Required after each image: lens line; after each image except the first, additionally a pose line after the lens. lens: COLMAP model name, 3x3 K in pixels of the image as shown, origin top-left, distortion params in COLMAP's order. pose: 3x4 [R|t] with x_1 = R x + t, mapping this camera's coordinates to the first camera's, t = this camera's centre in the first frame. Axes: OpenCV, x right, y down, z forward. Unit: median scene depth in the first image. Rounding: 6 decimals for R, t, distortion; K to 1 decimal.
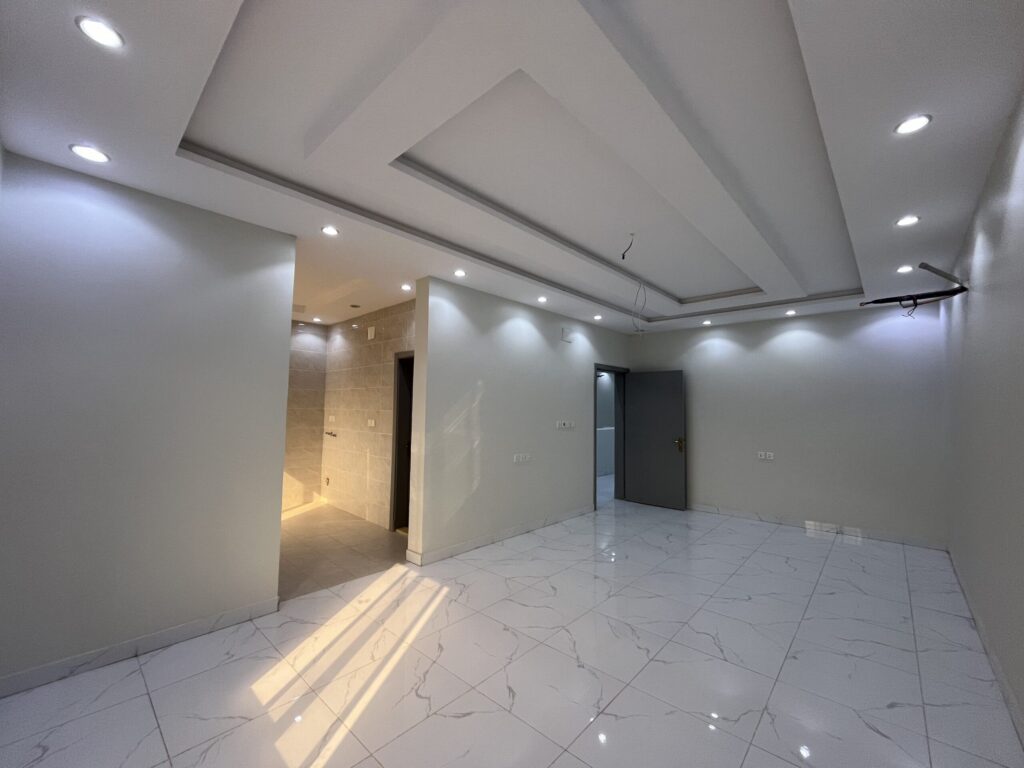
lens RADIAL K [[416.2, 0, 509.5], [0, 416.2, 382.1], [0, 0, 1]] dist [0.031846, 0.000436]
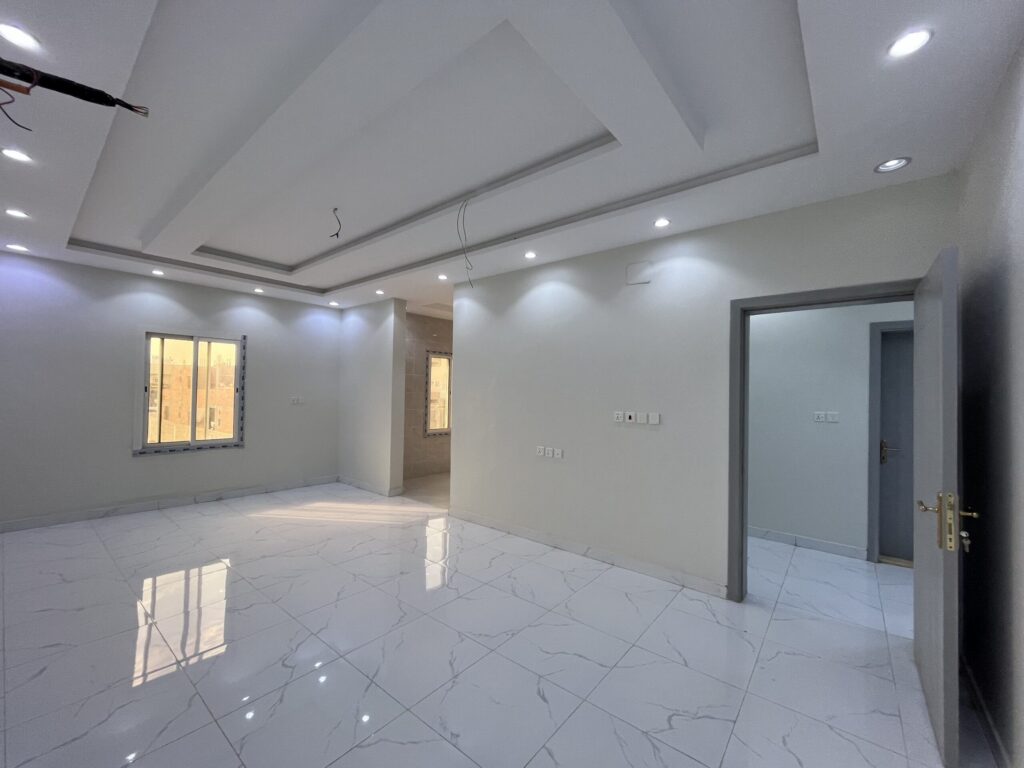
lens RADIAL K [[416.2, 0, 508.5], [0, 416.2, 385.4], [0, 0, 1]] dist [0.031846, 0.000436]
pose [[0.057743, -0.033525, -0.997768, 0.843197], [0.045060, 0.998505, -0.030942, 0.071529], [0.997314, -0.043173, 0.059167, 0.874697]]
